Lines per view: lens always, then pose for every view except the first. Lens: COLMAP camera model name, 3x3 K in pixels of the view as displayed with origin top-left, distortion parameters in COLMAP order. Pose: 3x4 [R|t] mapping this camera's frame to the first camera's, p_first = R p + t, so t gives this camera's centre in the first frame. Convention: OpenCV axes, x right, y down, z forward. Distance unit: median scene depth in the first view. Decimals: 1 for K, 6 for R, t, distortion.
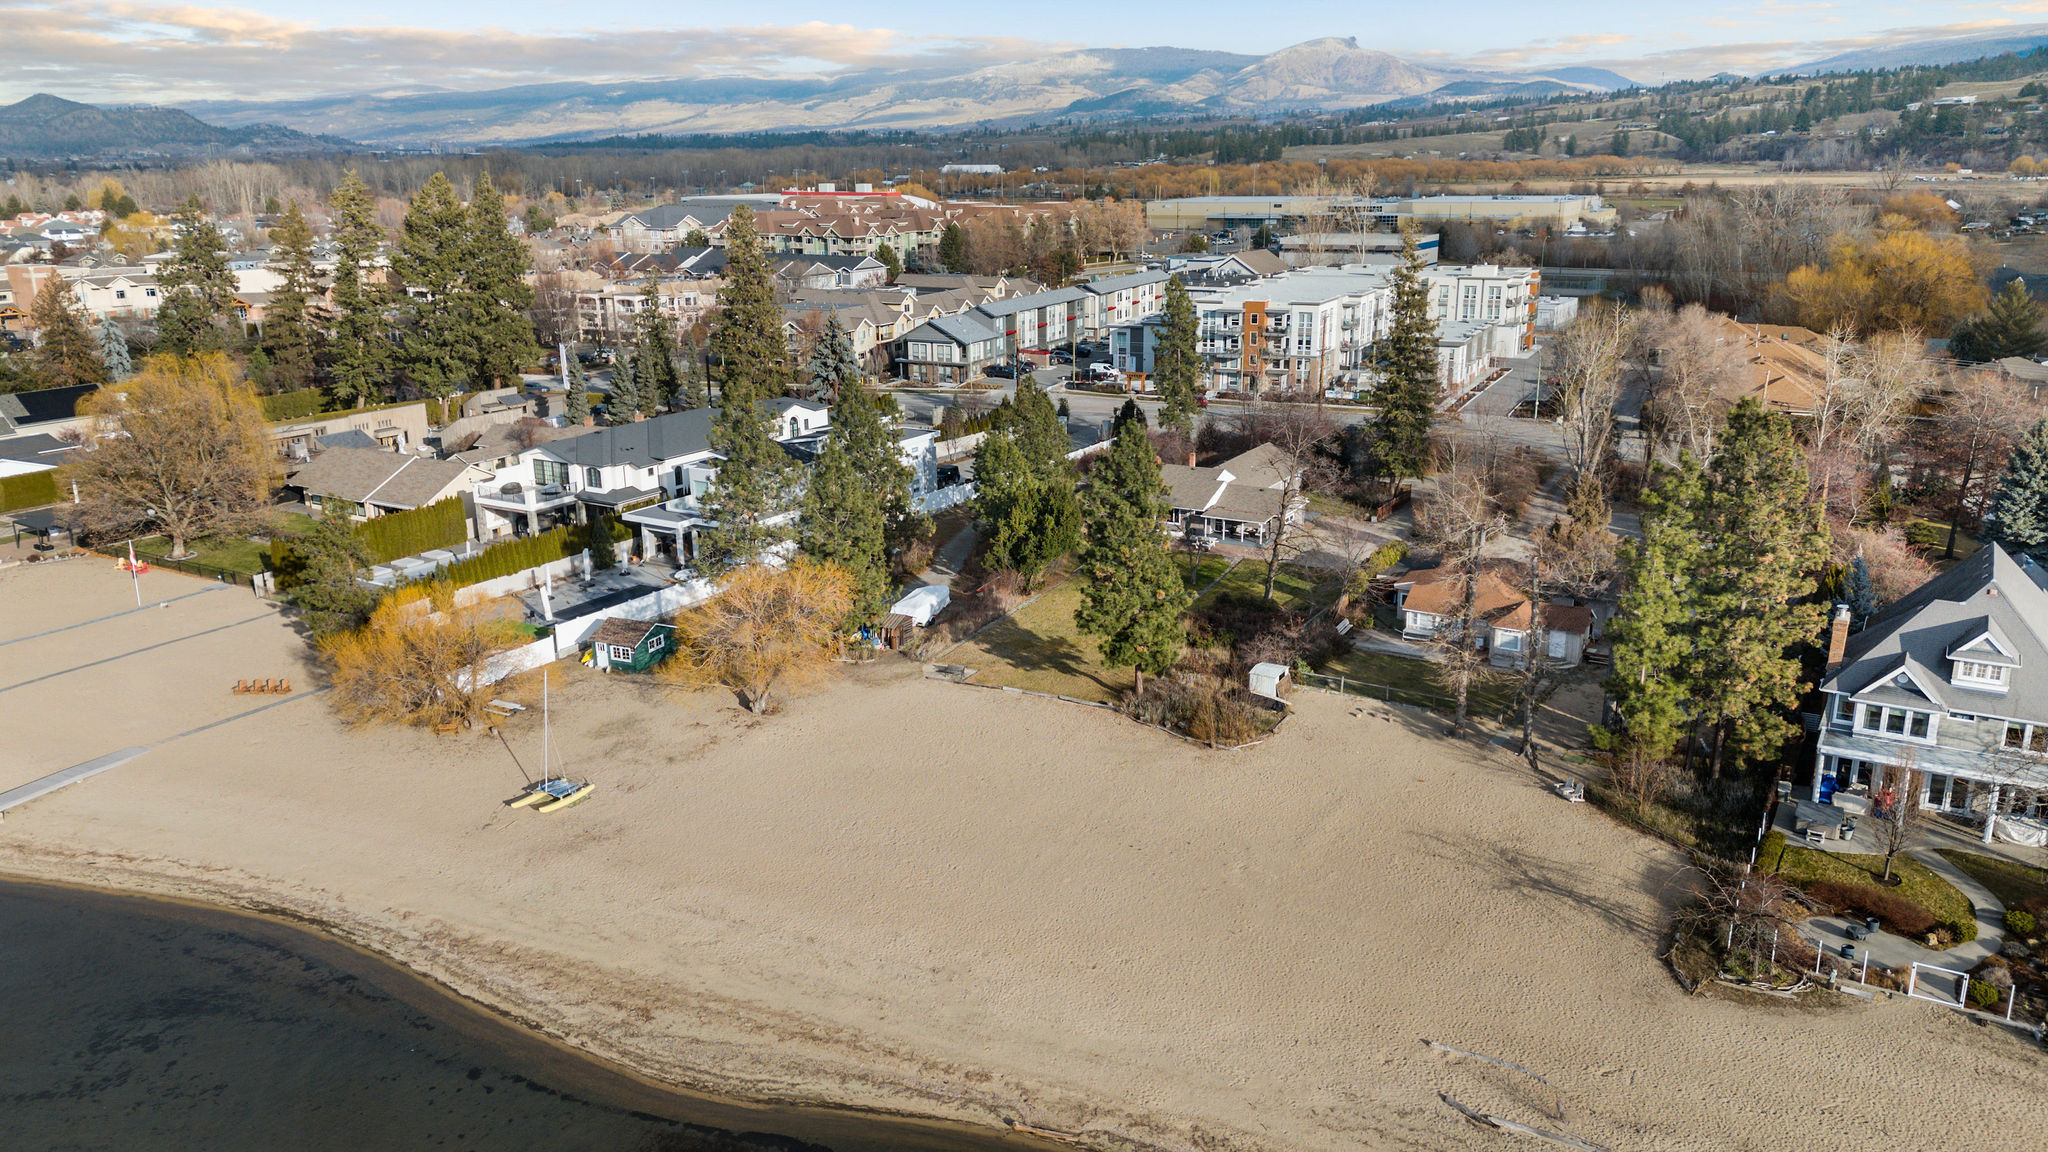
lens RADIAL K [[1492.7, 0, 1025.1], [0, 1492.7, 582.3], [0, 0, 1]] dist [0.078267, -0.068939]
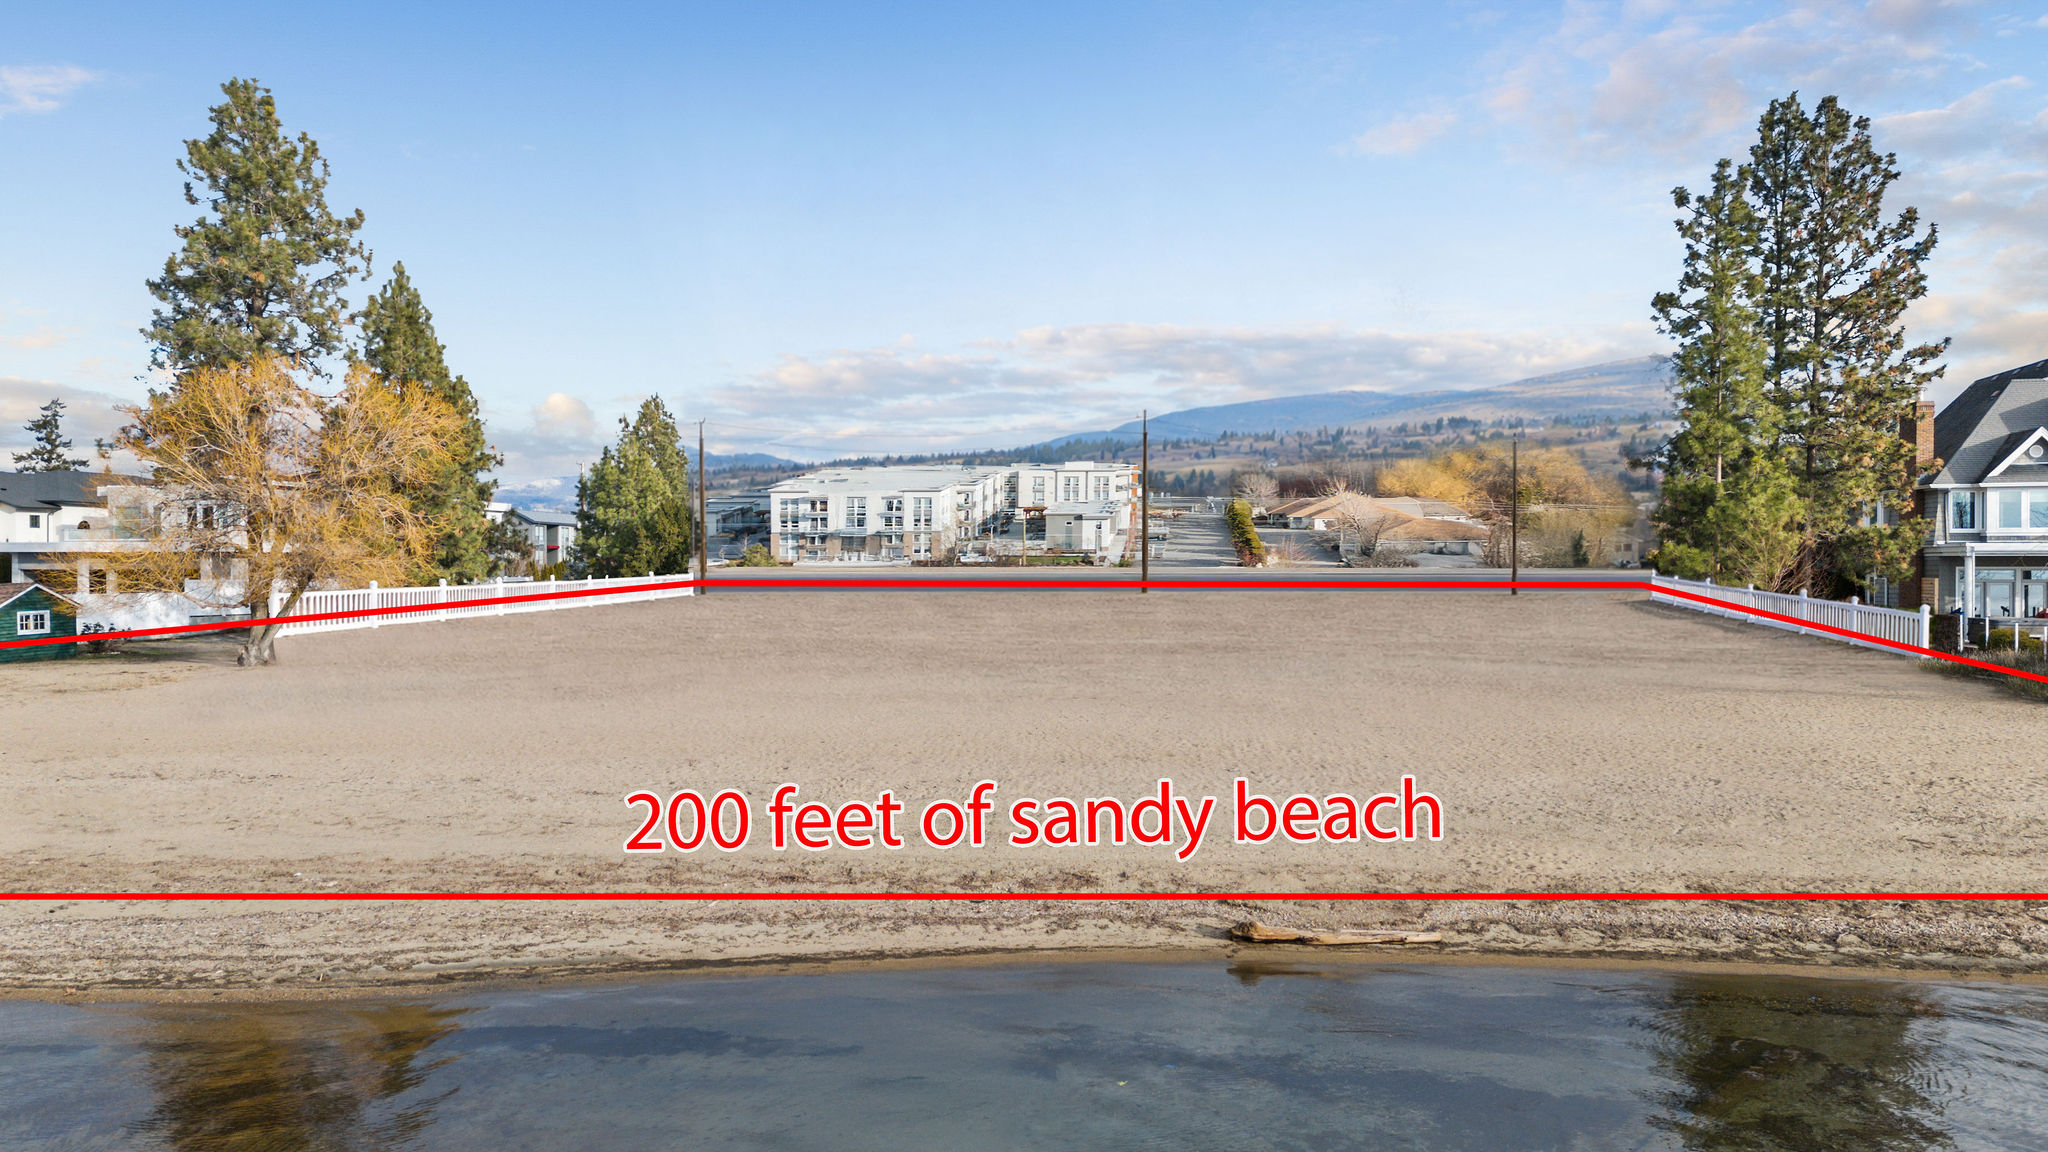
lens RADIAL K [[1492.7, 0, 1025.1], [0, 1492.7, 578.0], [0, 0, 1]] dist [0.078267, -0.068939]
pose [[0.942652, 0.009577, 0.333639, -0.080052], [0.083126, 0.961357, -0.262454, 0.176582], [-0.323260, 0.275137, 0.905429, 0.329874]]
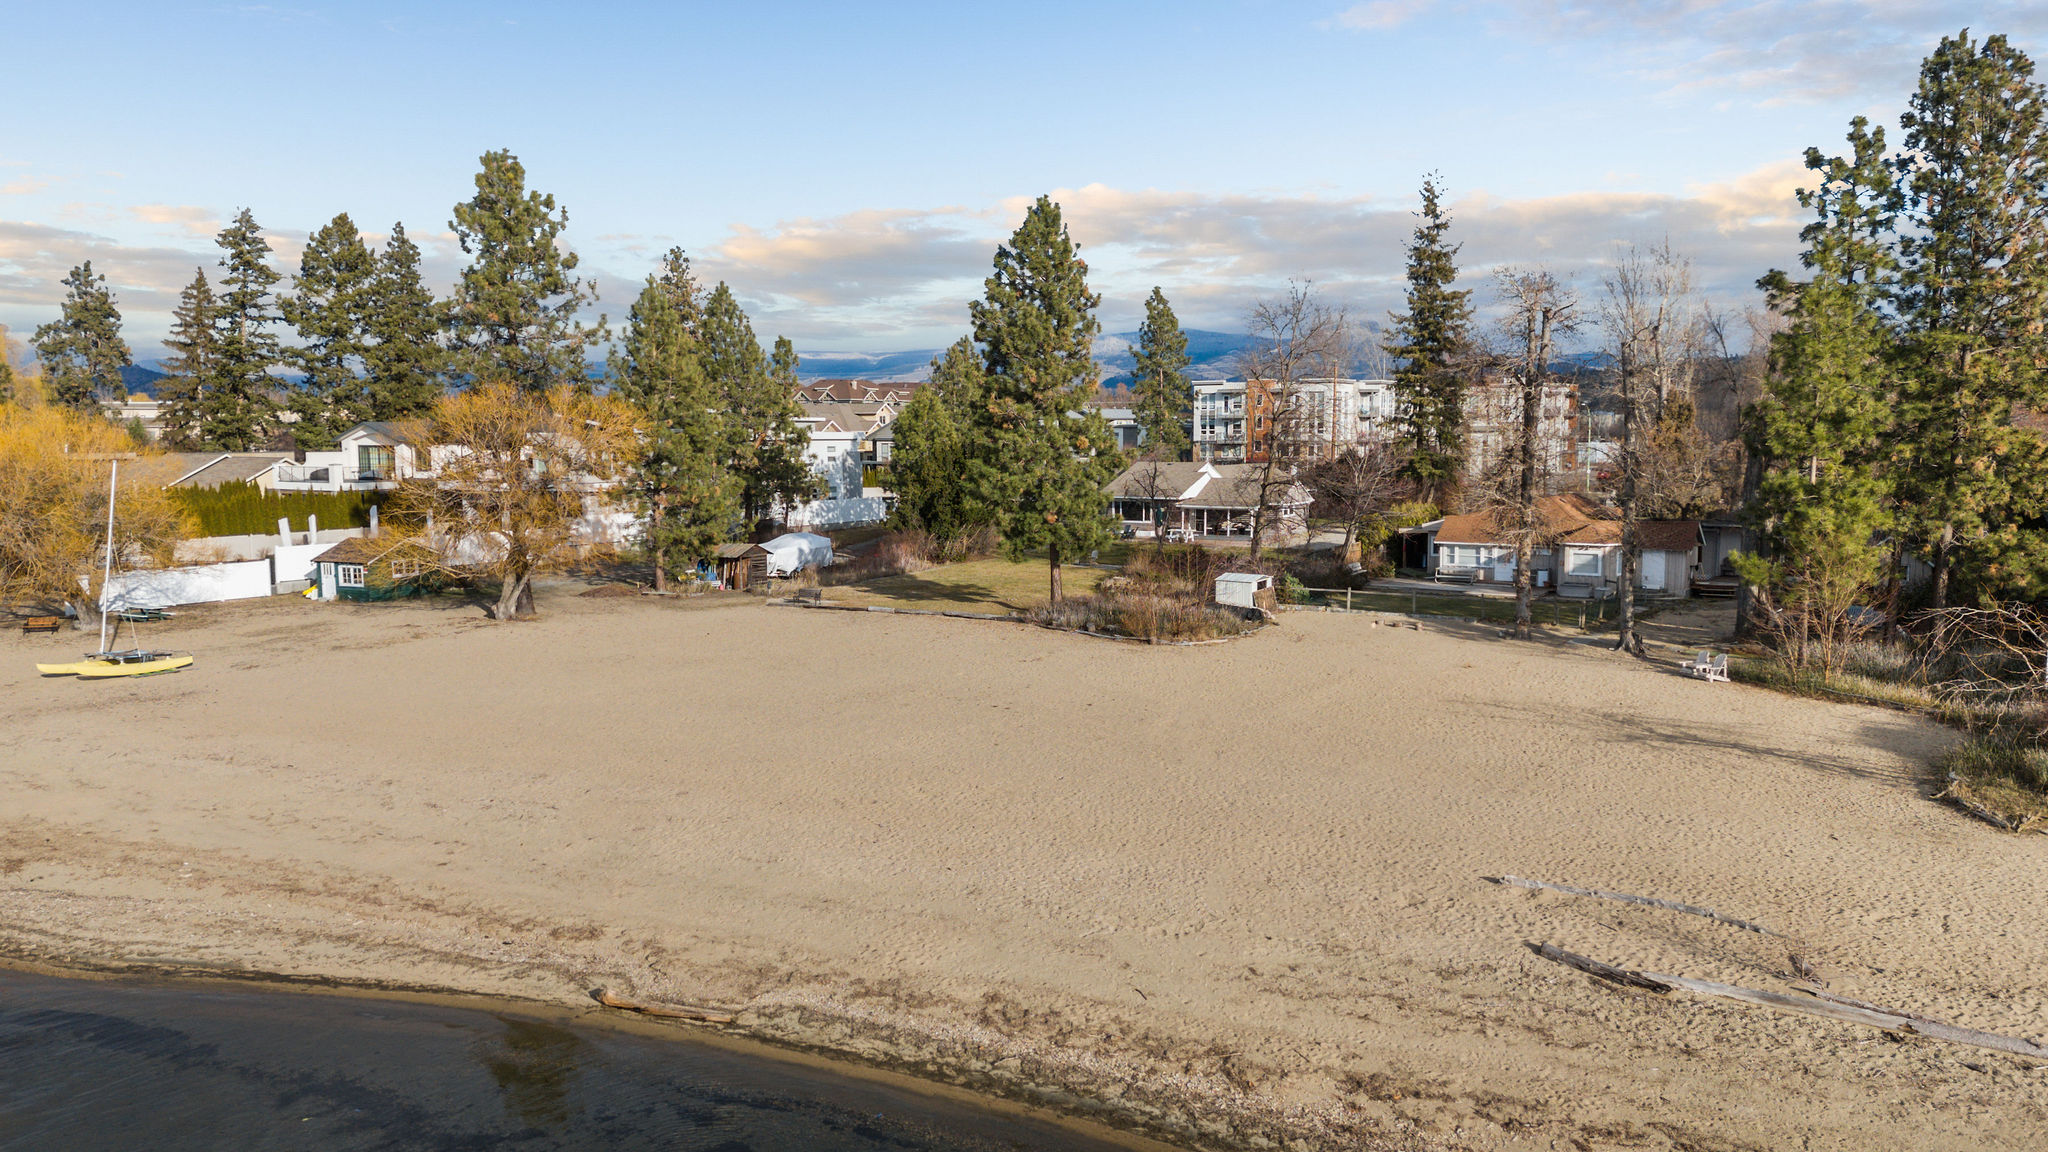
lens RADIAL K [[1492.7, 0, 1025.3], [0, 1492.7, 582.1], [0, 0, 1]] dist [0.078267, -0.068939]
pose [[0.999675, 0.011591, -0.022697, 0.062428], [-0.015407, 0.984285, -0.175915, 0.150631], [0.020301, 0.176208, 0.984144, 0.251410]]
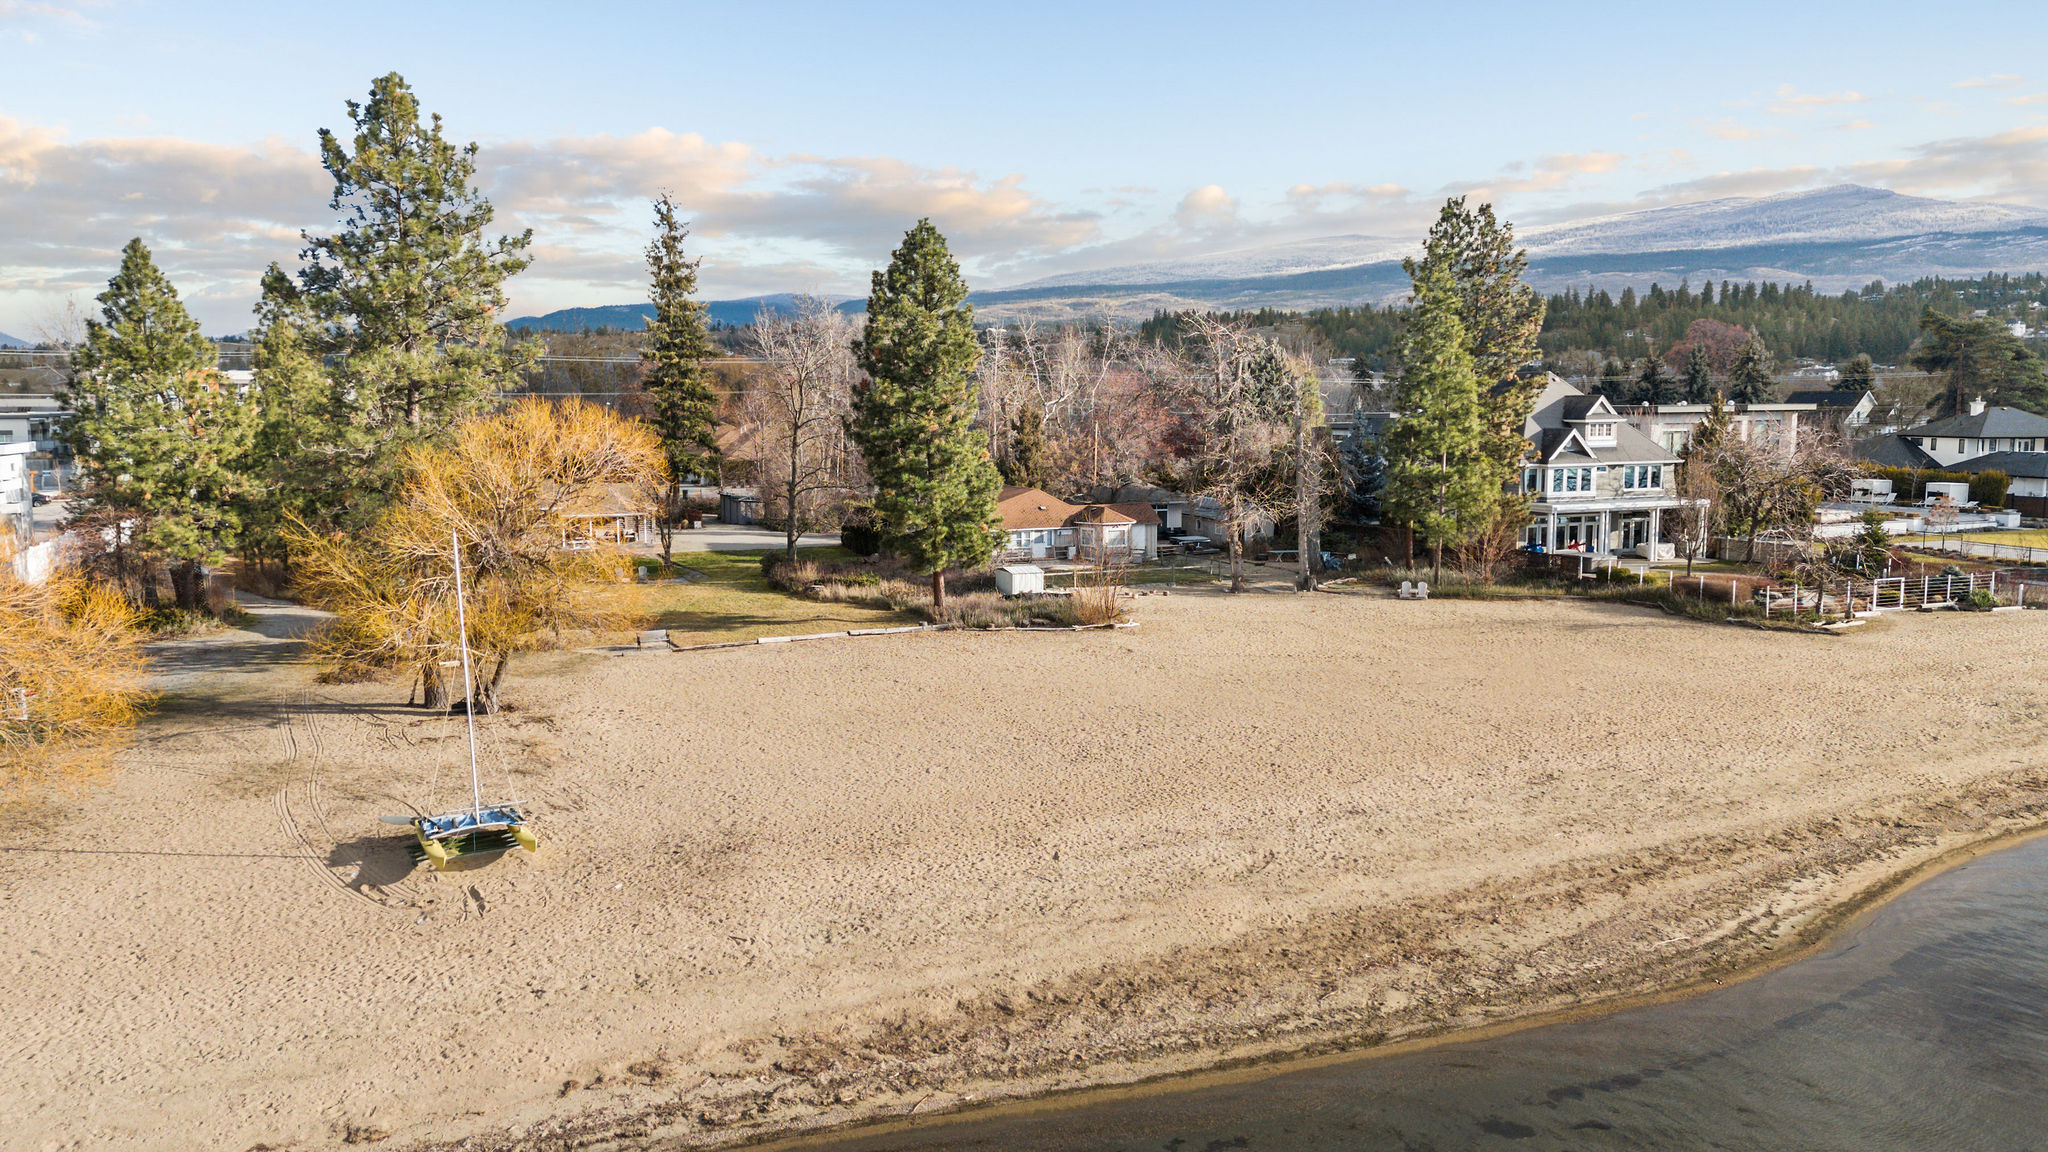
lens RADIAL K [[1492.7, 0, 1025.0], [0, 1492.7, 587.9], [0, 0, 1]] dist [0.078267, -0.068939]
pose [[0.588193, -0.088887, 0.803821, -0.388692], [0.222081, 0.973484, -0.054859, 0.091354], [-0.777630, 0.210781, 0.592337, 0.428752]]
